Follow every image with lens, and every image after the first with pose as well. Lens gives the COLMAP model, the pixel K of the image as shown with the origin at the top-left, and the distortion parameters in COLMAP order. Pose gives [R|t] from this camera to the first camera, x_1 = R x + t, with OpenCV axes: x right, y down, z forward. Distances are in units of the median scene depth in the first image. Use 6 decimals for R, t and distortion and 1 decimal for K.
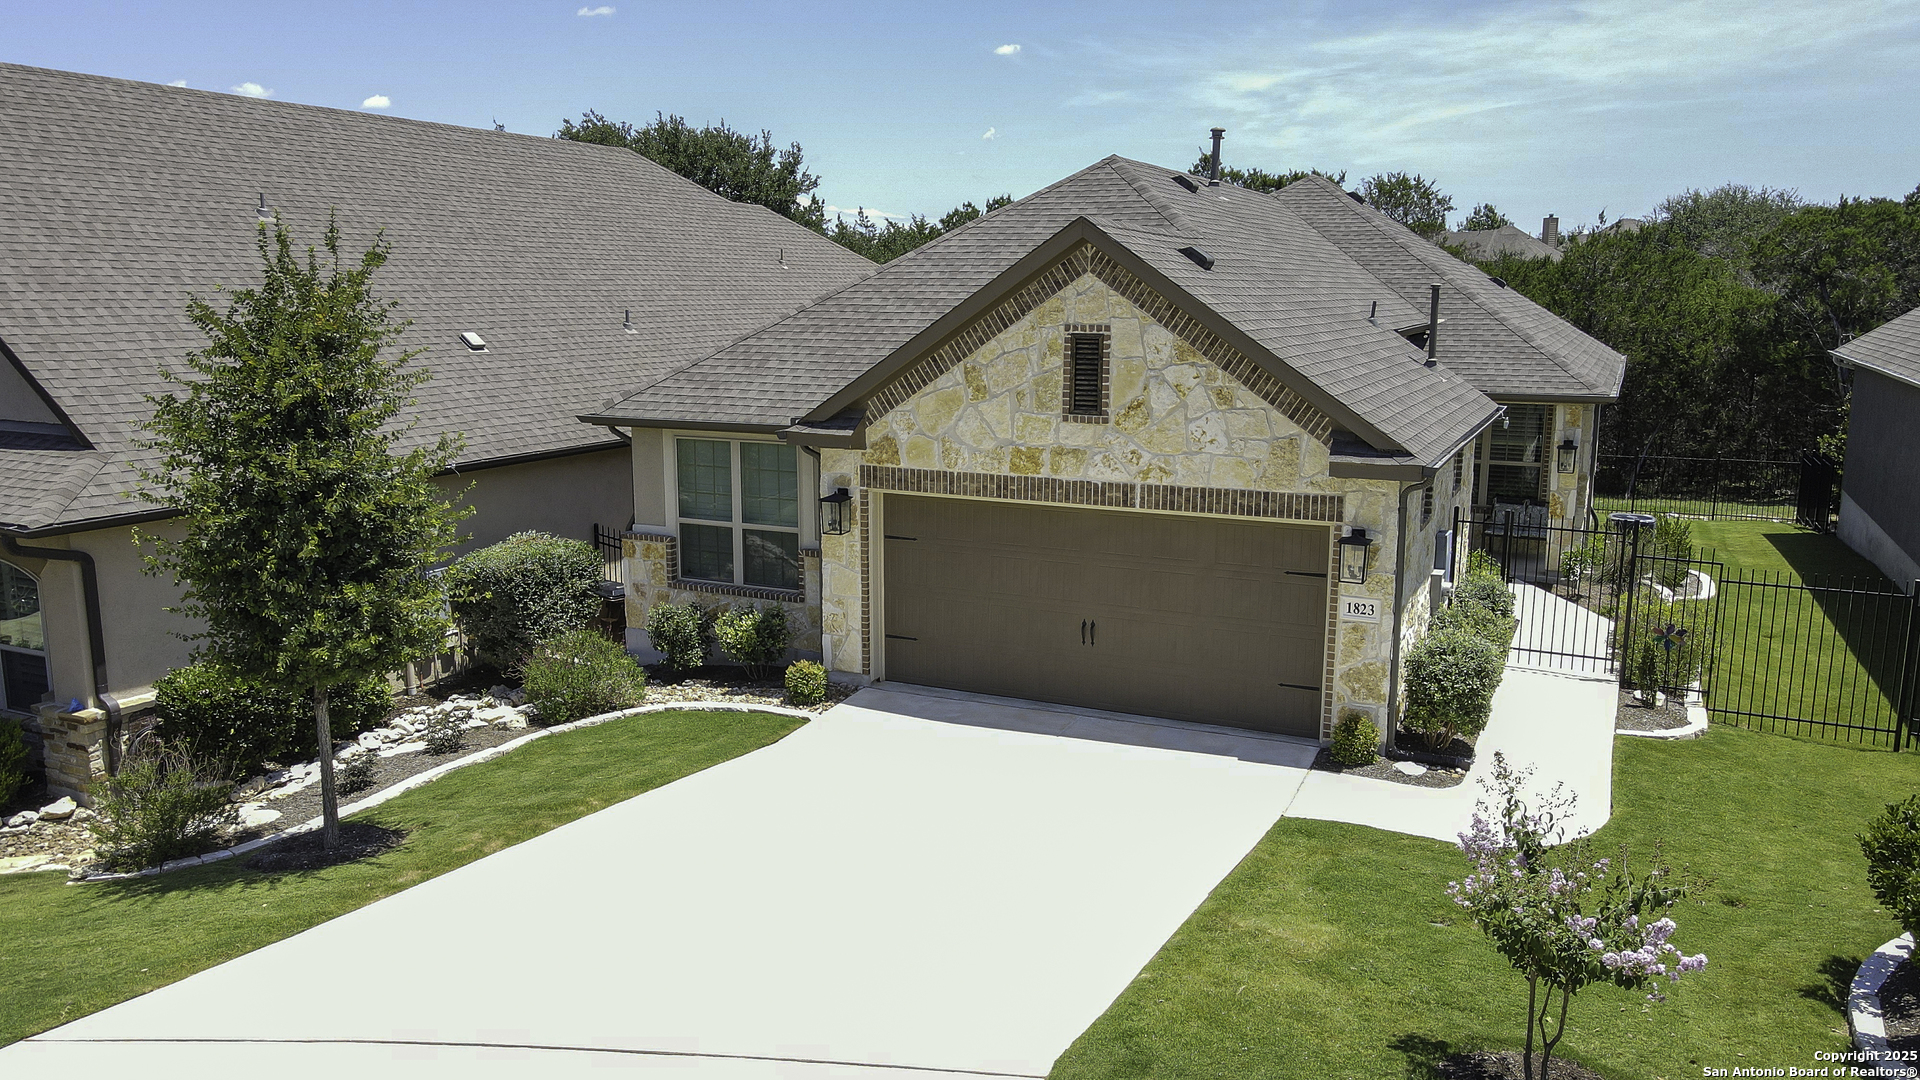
lens RADIAL K [[1405.3, 0, 966.3], [0, 1405.3, 542.9], [0, 0, 1]] dist [0.049990, 0.003537]
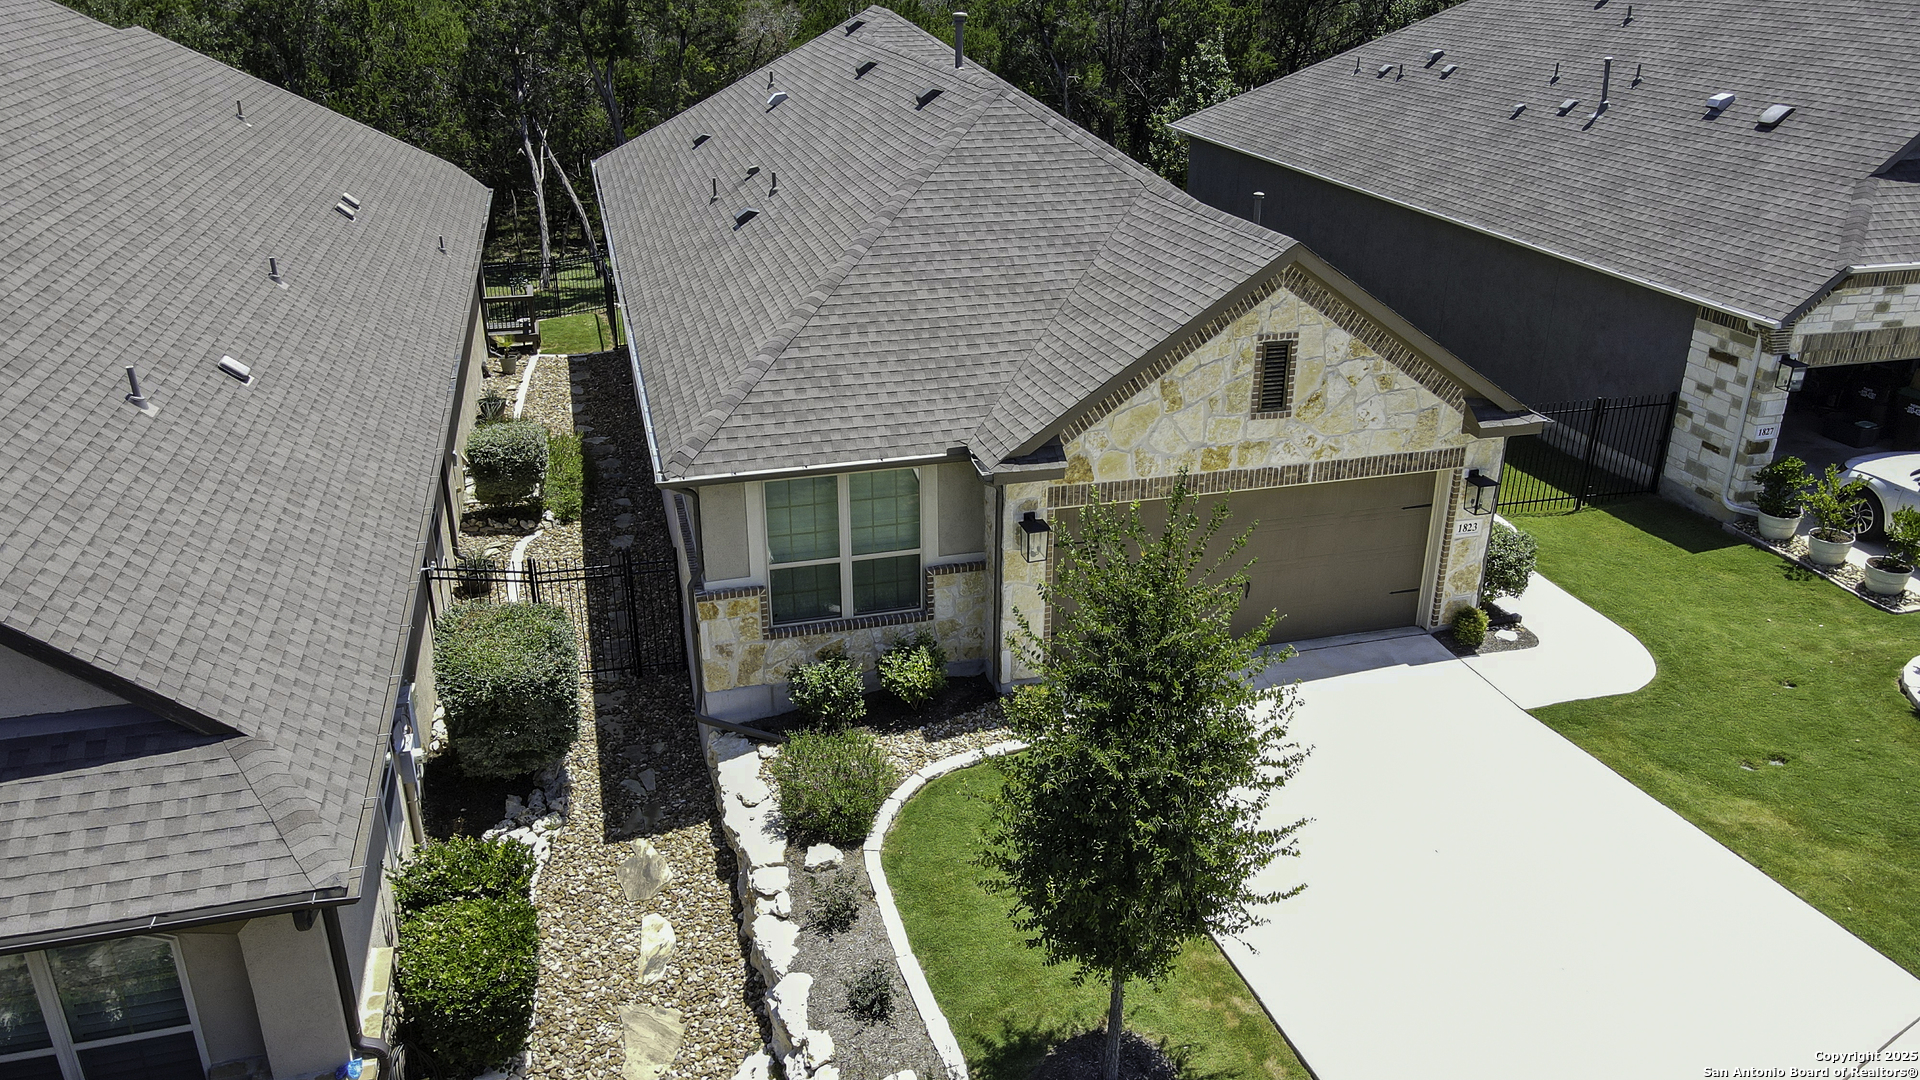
lens RADIAL K [[1405.3, 0, 965.8], [0, 1405.3, 532.0], [0, 0, 1]] dist [0.049990, 0.003537]
pose [[0.754864, -0.256721, 0.603552, -0.792628], [0.112011, 0.957155, 0.267034, -0.323497], [-0.646246, -0.133970, 0.751278, 0.304333]]
